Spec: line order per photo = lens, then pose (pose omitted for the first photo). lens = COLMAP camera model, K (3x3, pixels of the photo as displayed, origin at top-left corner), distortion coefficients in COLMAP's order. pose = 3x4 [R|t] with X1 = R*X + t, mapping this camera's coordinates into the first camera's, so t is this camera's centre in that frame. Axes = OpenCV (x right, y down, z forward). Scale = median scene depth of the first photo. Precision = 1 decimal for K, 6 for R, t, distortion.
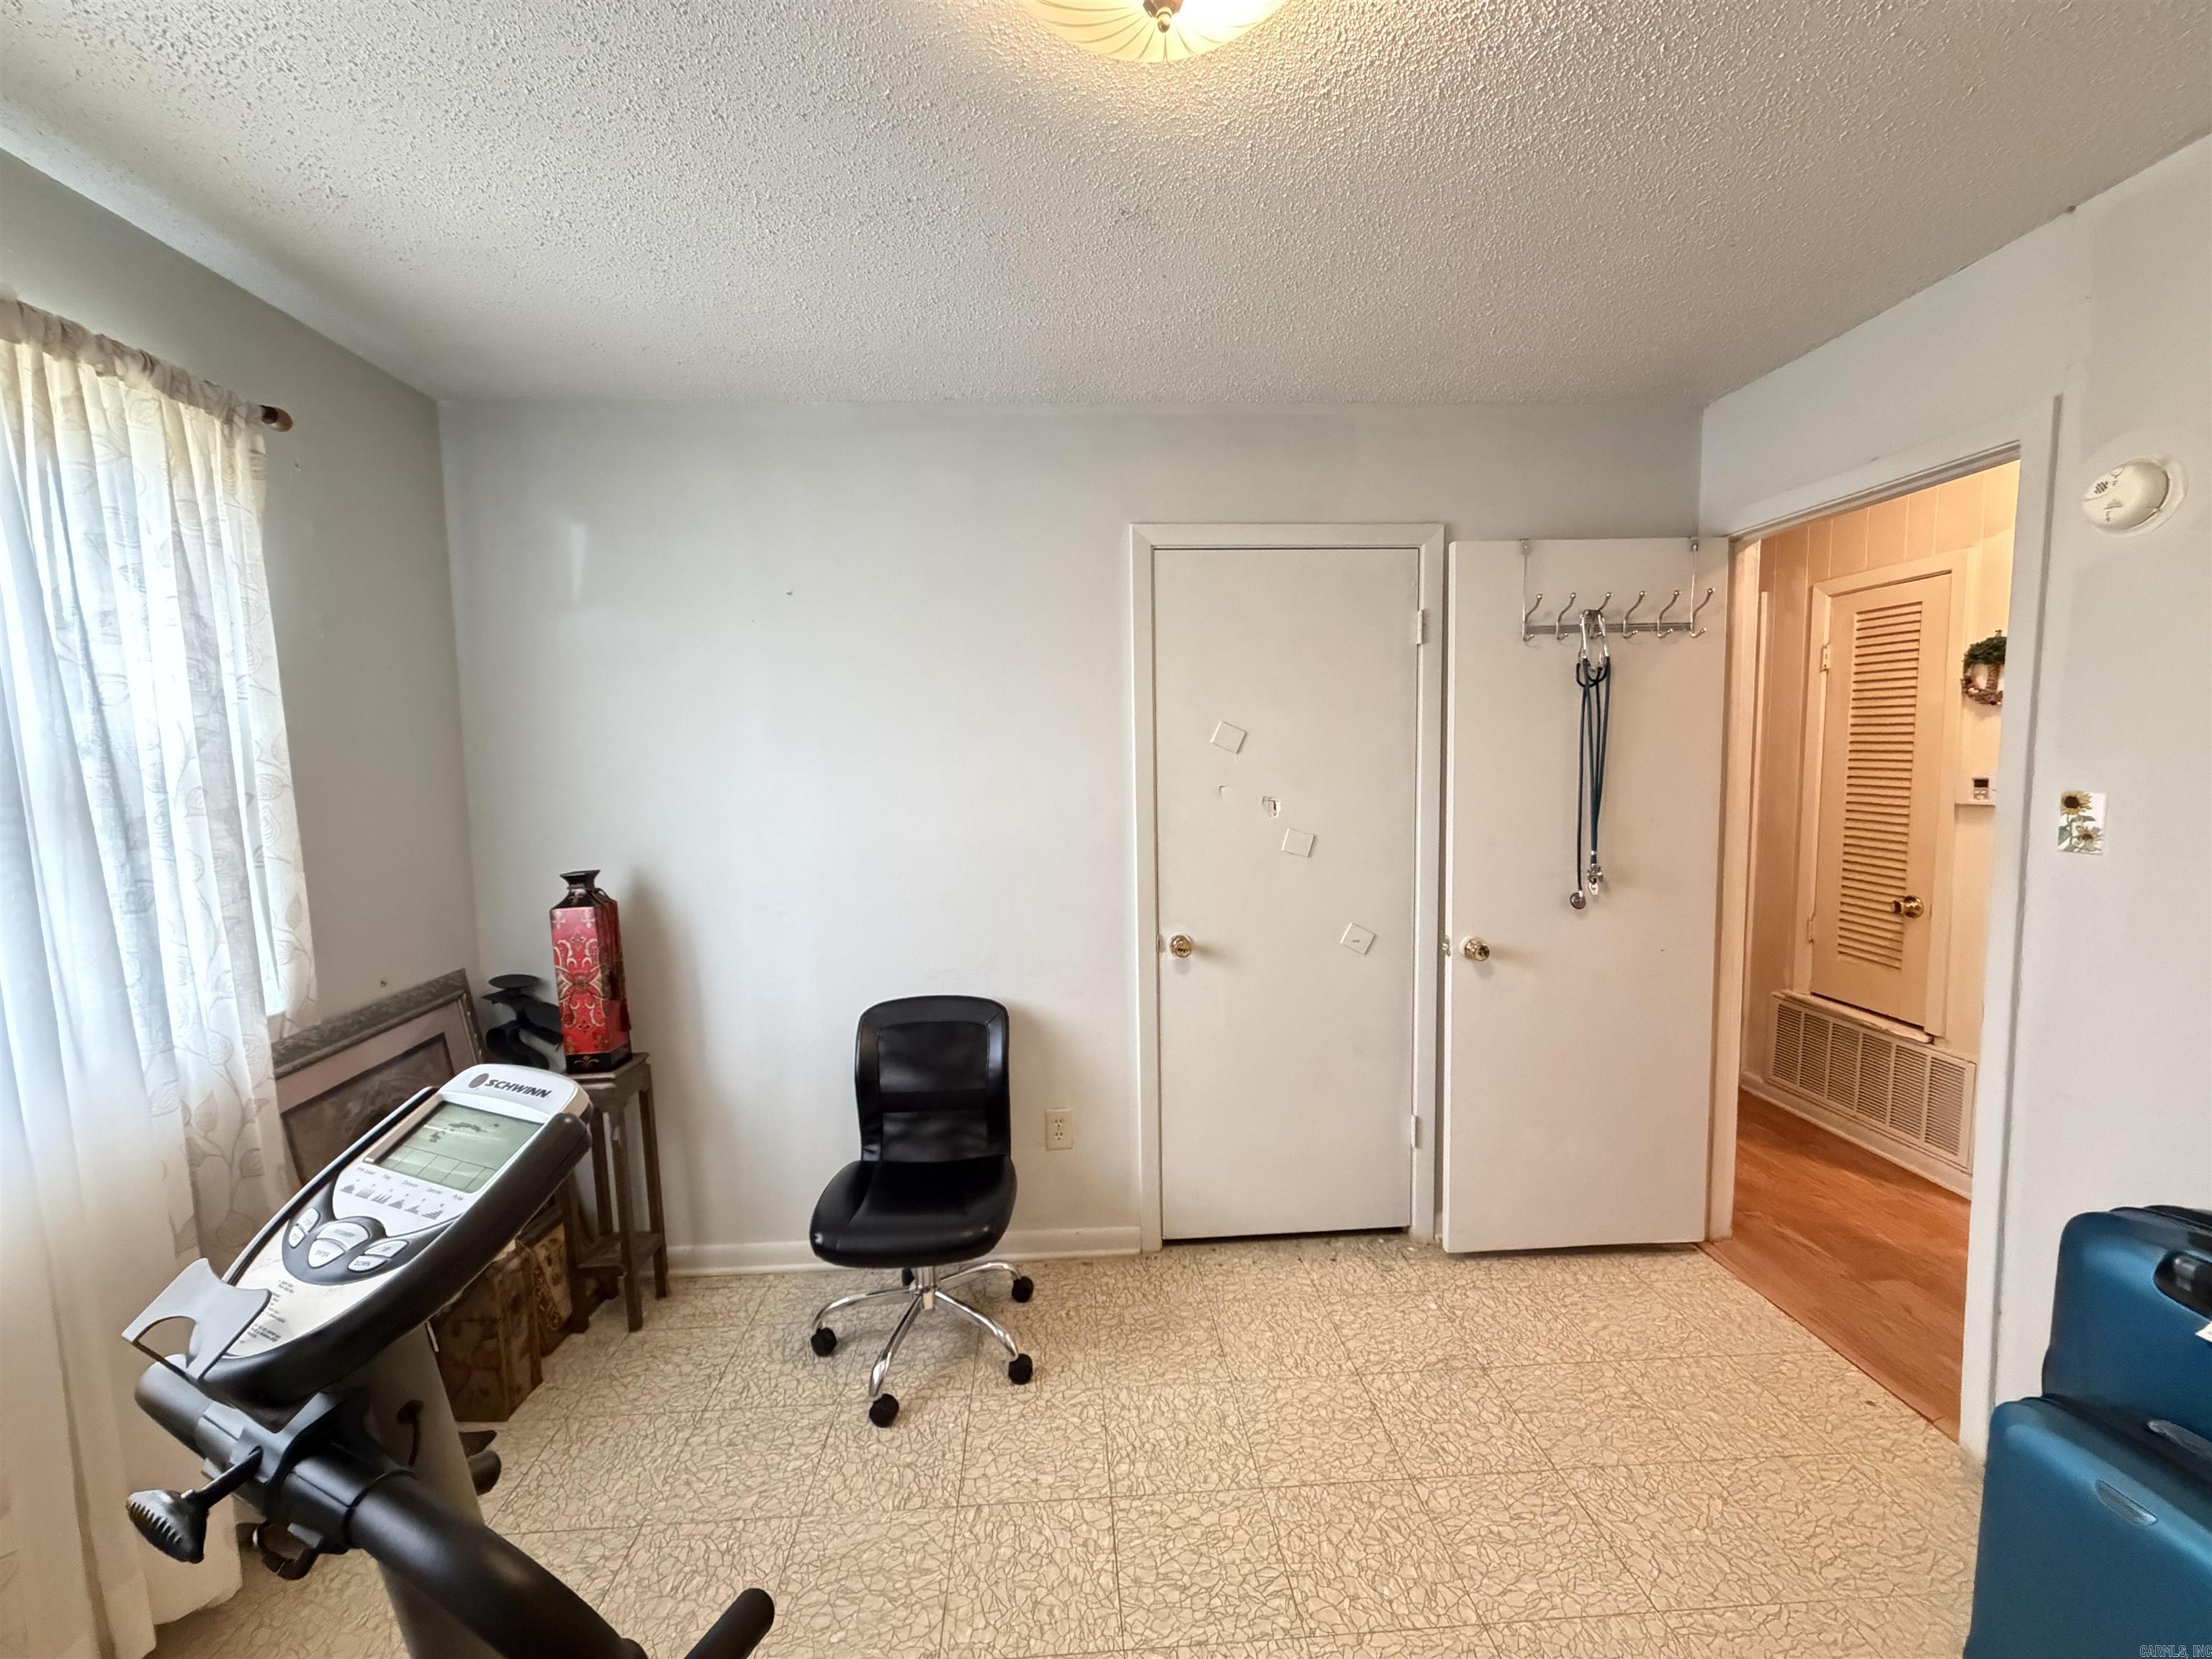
lens RADIAL K [[878.7, 0, 1098.6], [0, 878.7, 831.6], [0, 0, 1]] dist [-0.000100, 0.000222]
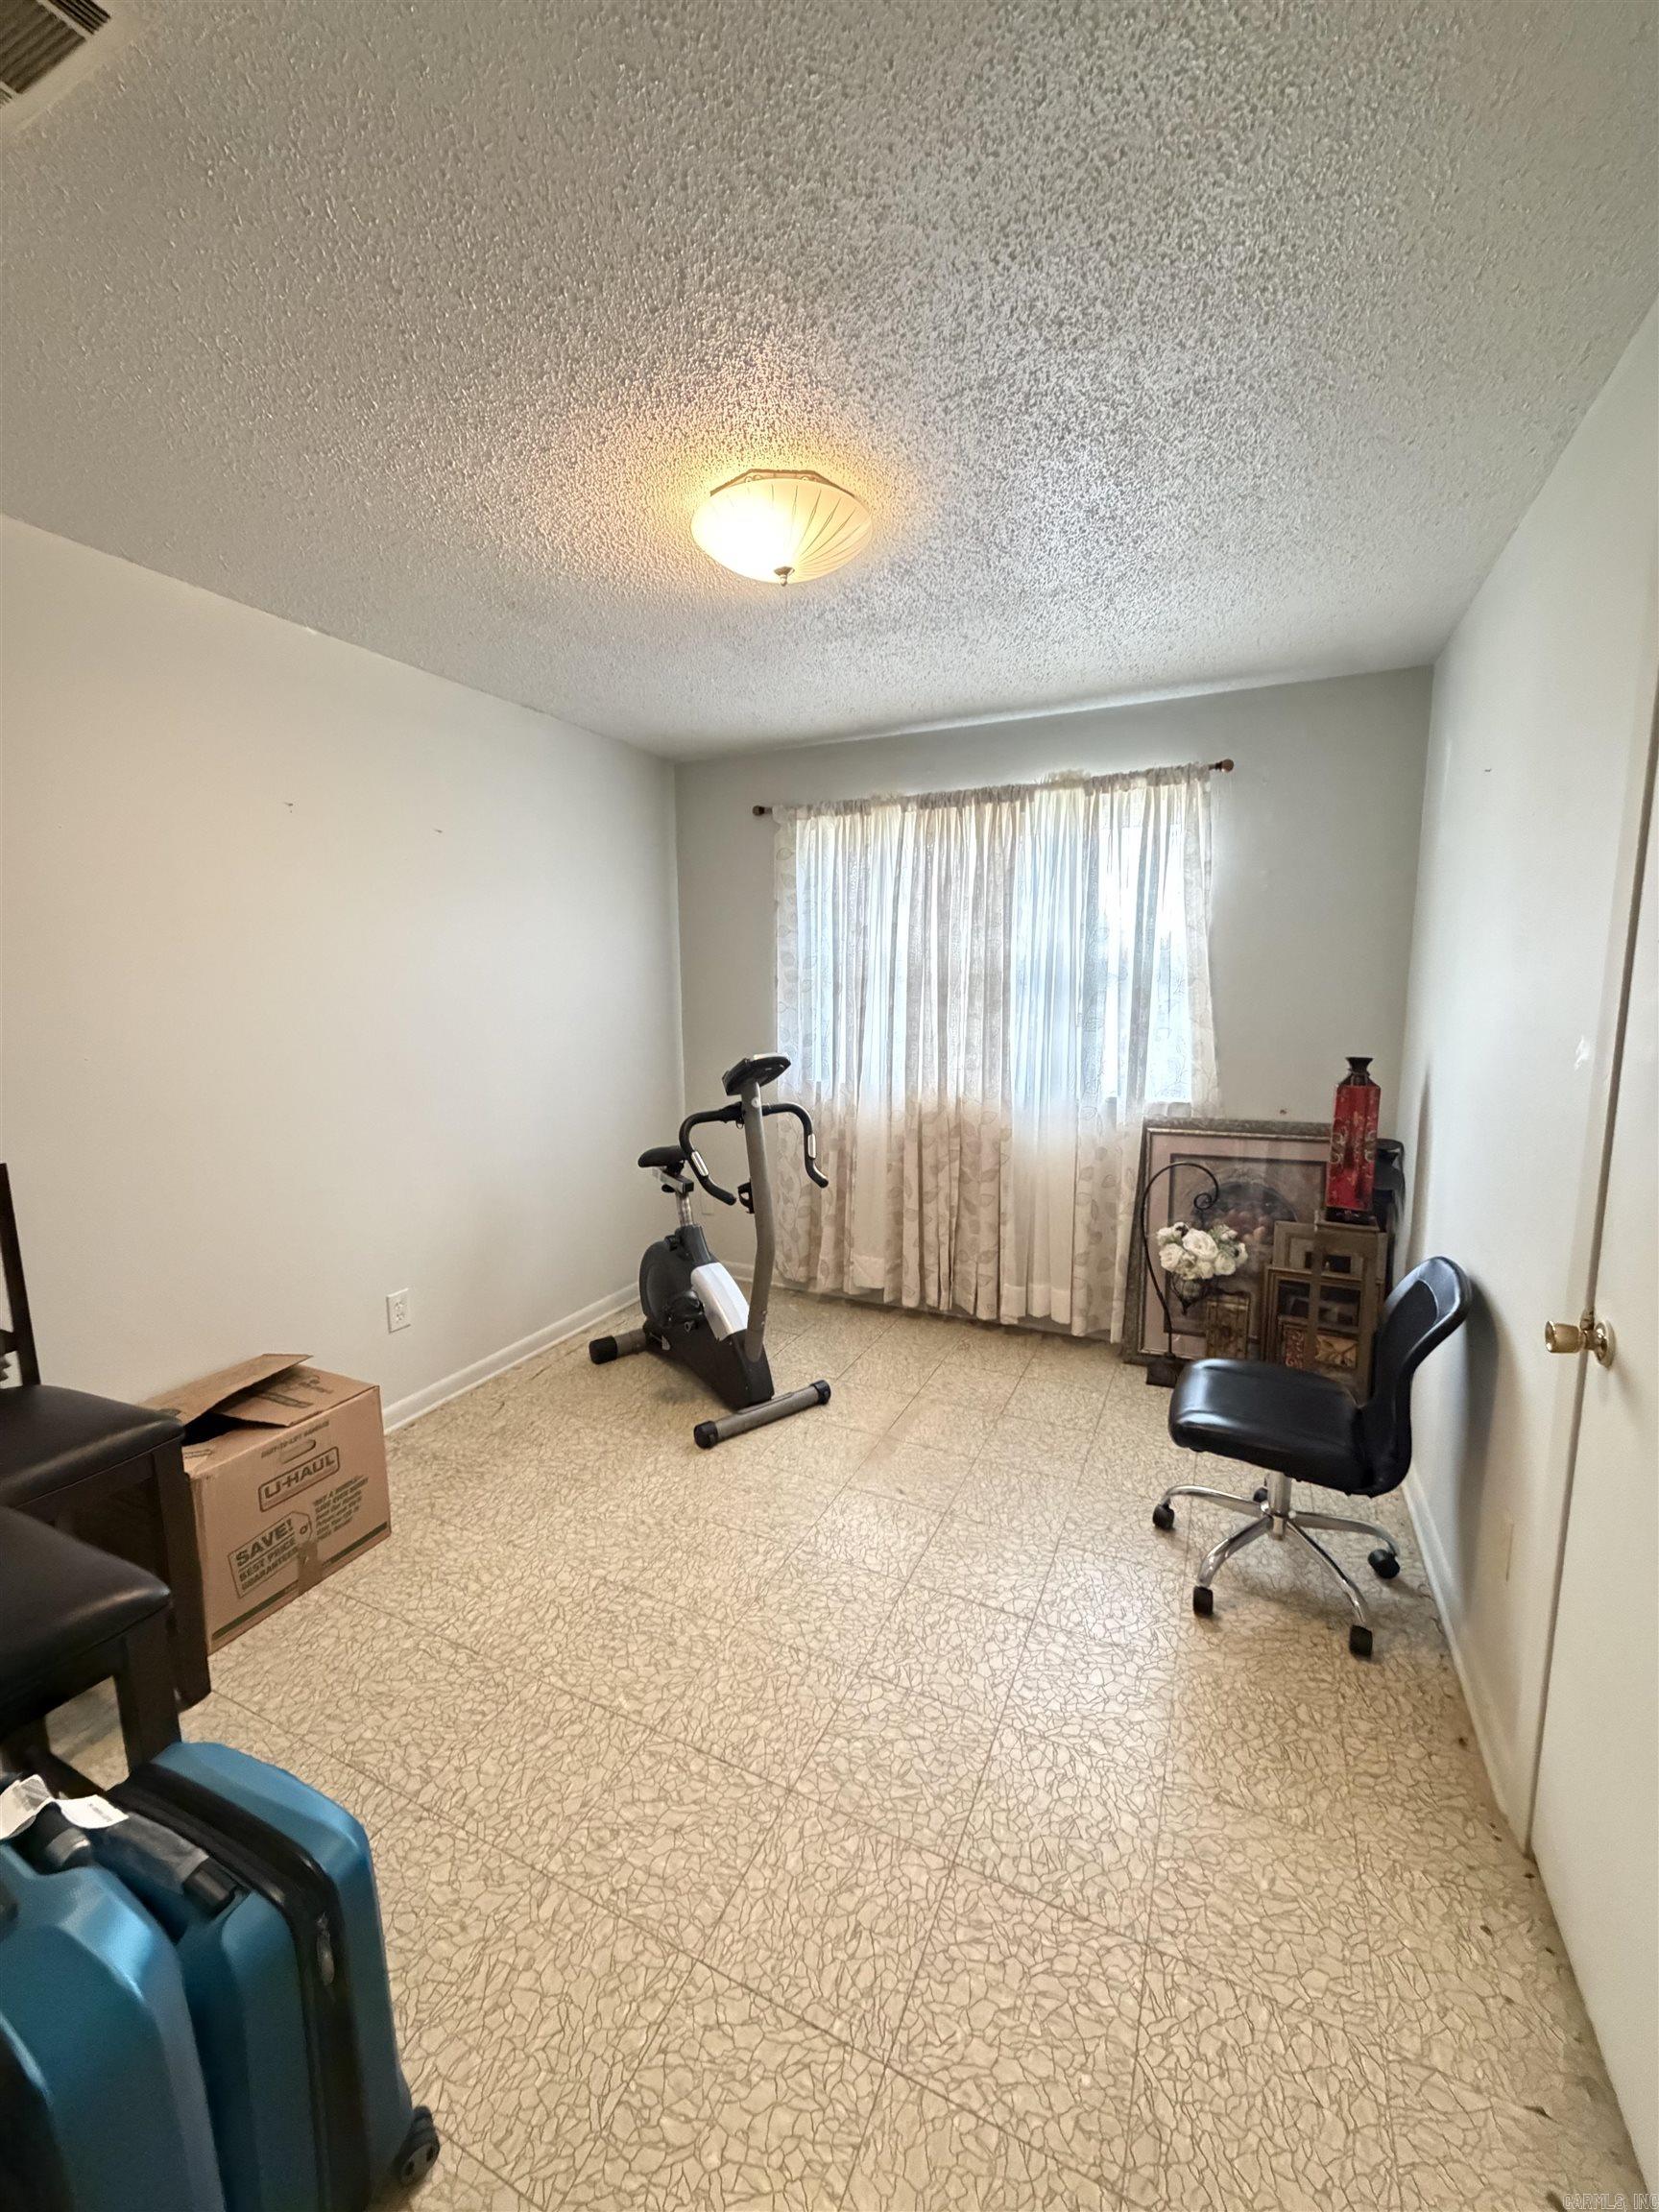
lens RADIAL K [[878.7, 0, 829.5], [0, 878.7, 1106.0], [0, 0, 1]] dist [-0.000100, 0.000222]
pose [[-0.471701, 0.146383, -0.869523, 1.140323], [-0.062451, 0.978101, 0.198541, -0.118204], [0.879544, 0.147954, -0.452229, 1.305931]]
